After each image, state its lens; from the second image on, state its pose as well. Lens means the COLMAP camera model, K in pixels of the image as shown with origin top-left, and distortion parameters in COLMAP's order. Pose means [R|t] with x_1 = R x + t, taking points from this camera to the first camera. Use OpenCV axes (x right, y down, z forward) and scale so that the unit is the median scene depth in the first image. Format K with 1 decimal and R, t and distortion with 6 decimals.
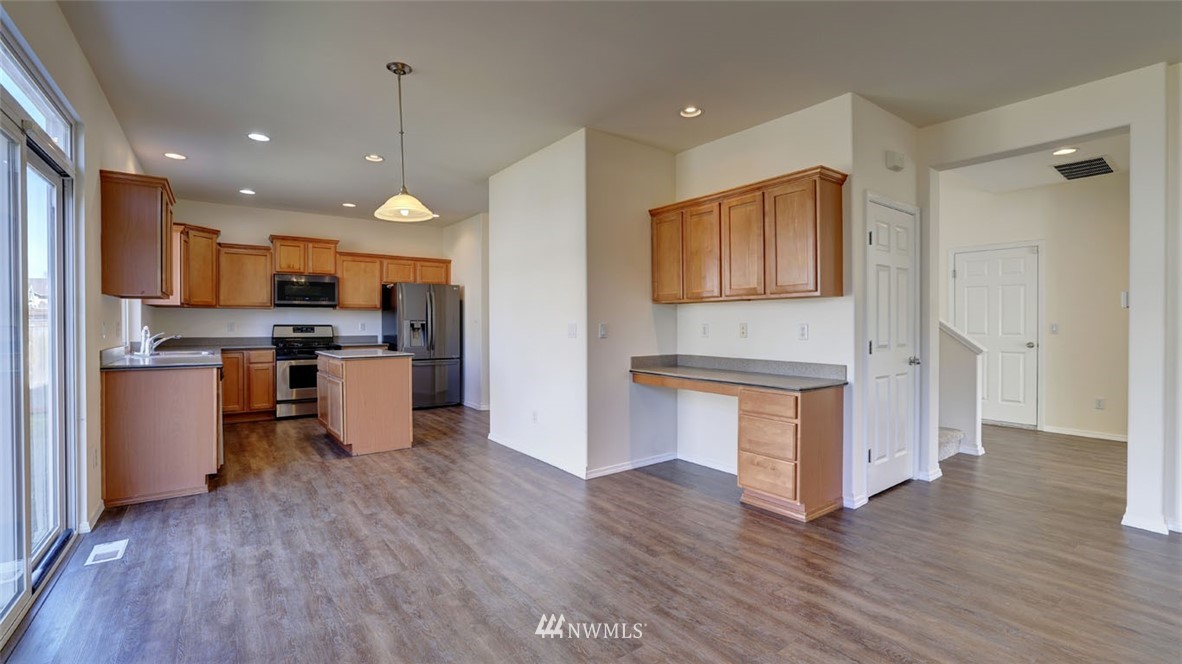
lens RADIAL K [[507.0, 0, 588.4], [0, 507.0, 325.4], [0, 0, 1]] dist [-0.041783, 0.013418]
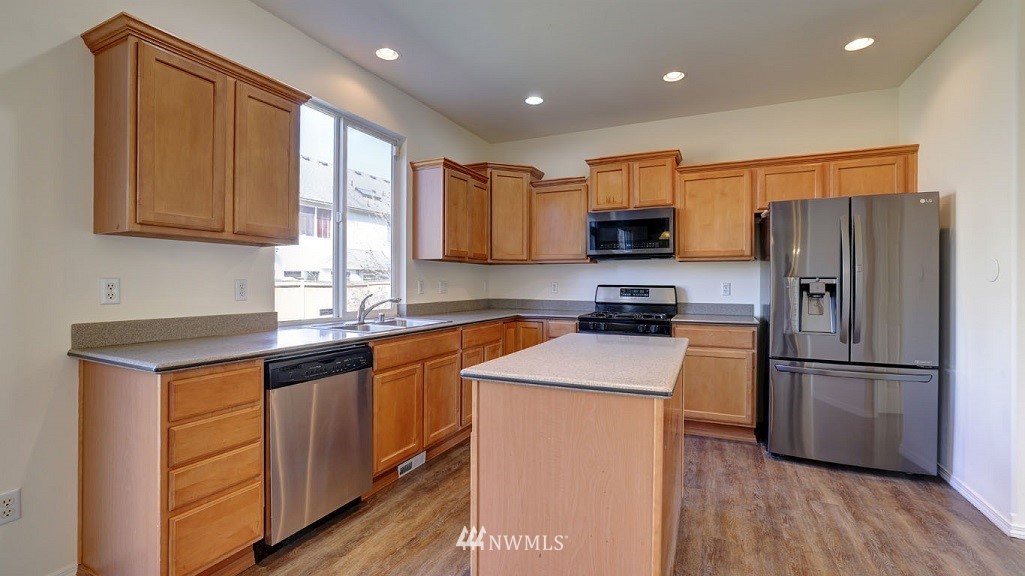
lens RADIAL K [[439.6, 0, 513.3], [0, 439.6, 281.8], [0, 0, 1]] dist [-0.041783, 0.013418]
pose [[0.464364, -0.003452, -0.885638, -0.129336], [-0.008674, 0.999927, -0.008446, 0.000540], [0.885602, 0.011604, 0.464300, 0.641896]]
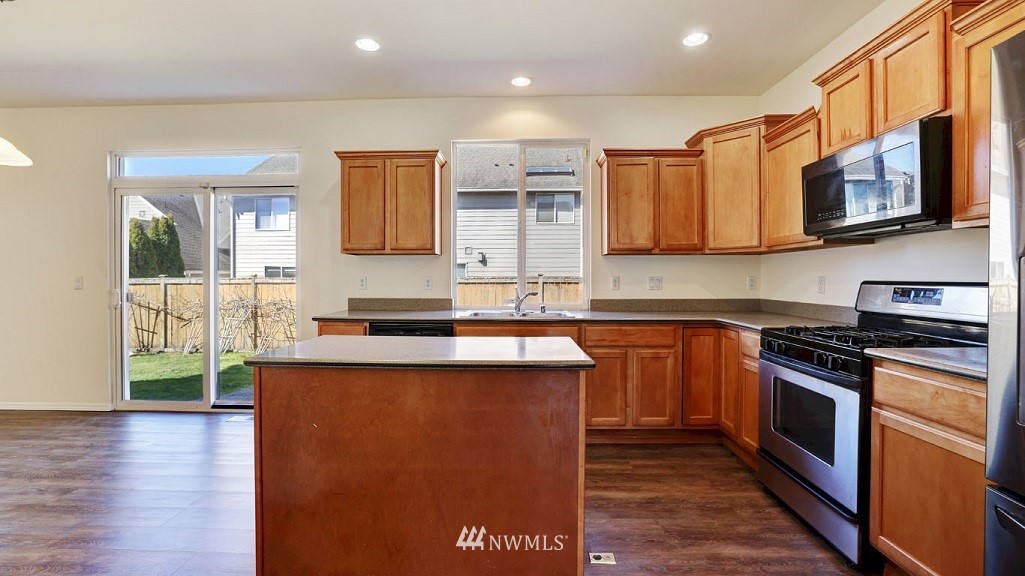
lens RADIAL K [[439.6, 0, 511.1], [0, 439.6, 281.4], [0, 0, 1]] dist [-0.041783, 0.013418]
pose [[-0.622653, 0.002596, -0.782493, -0.170722], [-0.007075, 0.999935, 0.008947, -0.002194], [0.782466, 0.011107, -0.622595, 1.074879]]
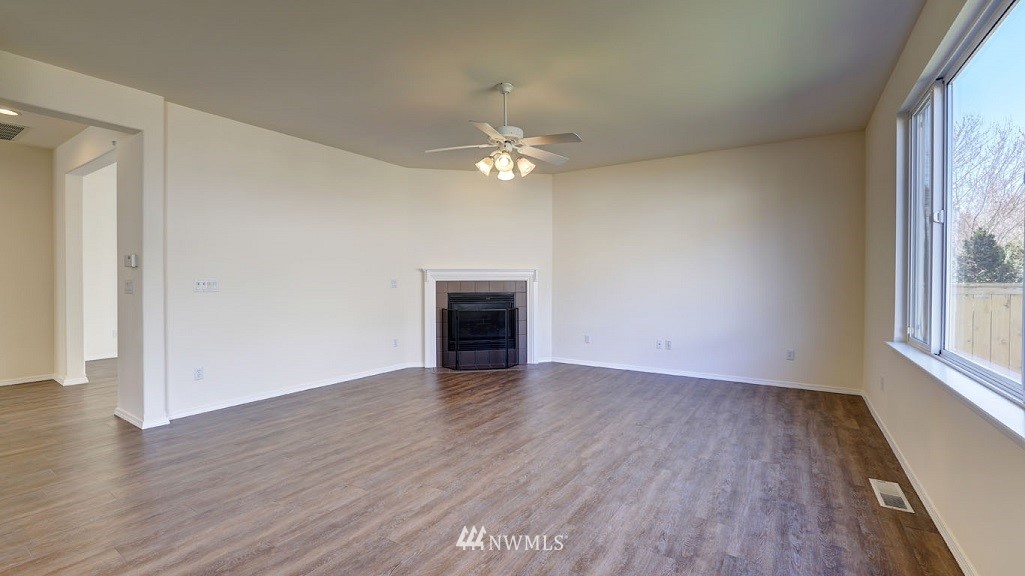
lens RADIAL K [[439.6, 0, 511.5], [0, 439.6, 282.6], [0, 0, 1]] dist [-0.041783, 0.013418]
pose [[-0.343588, -0.007553, 0.939090, -0.165669], [0.003200, 0.999952, 0.009214, -0.000517], [-0.939115, 0.006171, -0.343547, 0.218650]]
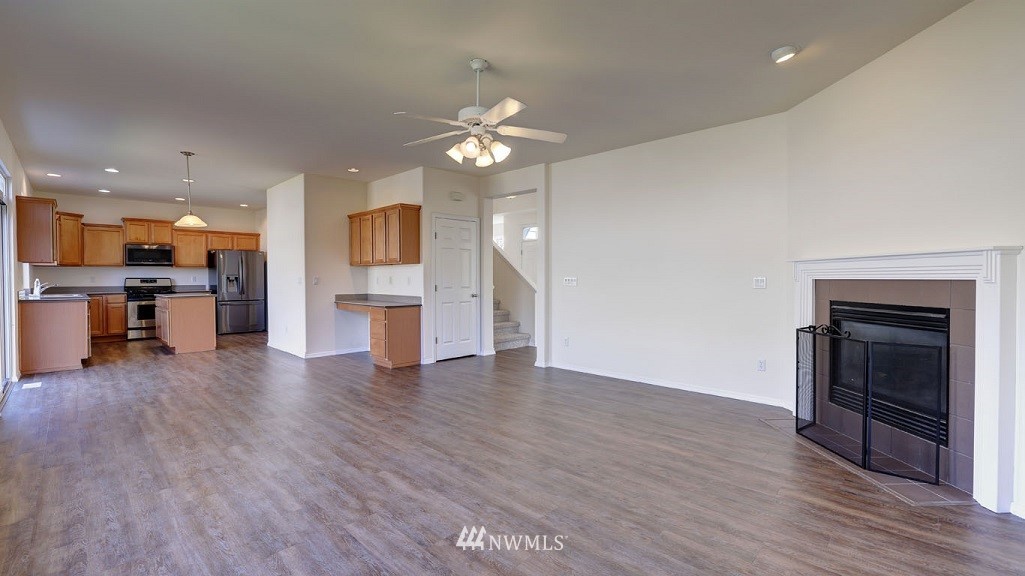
lens RADIAL K [[439.6, 0, 511.5], [0, 439.6, 284.5], [0, 0, 1]] dist [-0.041783, 0.013418]
pose [[0.987193, -0.003102, 0.159499, 0.318216], [0.001046, 0.999915, 0.012973, 0.002958], [-0.159525, -0.012640, 0.987113, -0.468741]]
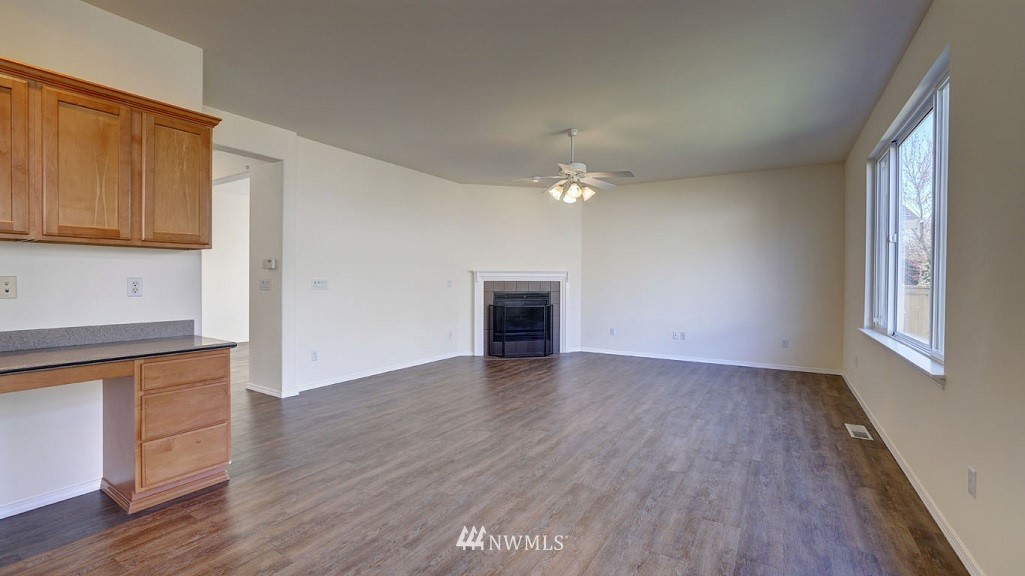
lens RADIAL K [[439.6, 0, 512.6], [0, 439.6, 282.9], [0, 0, 1]] dist [-0.041783, 0.013418]
pose [[-0.367635, -0.008542, 0.929931, -0.274383], [-0.002307, 0.999963, 0.008273, -0.001182], [-0.929967, 0.000896, -0.367641, 0.389688]]
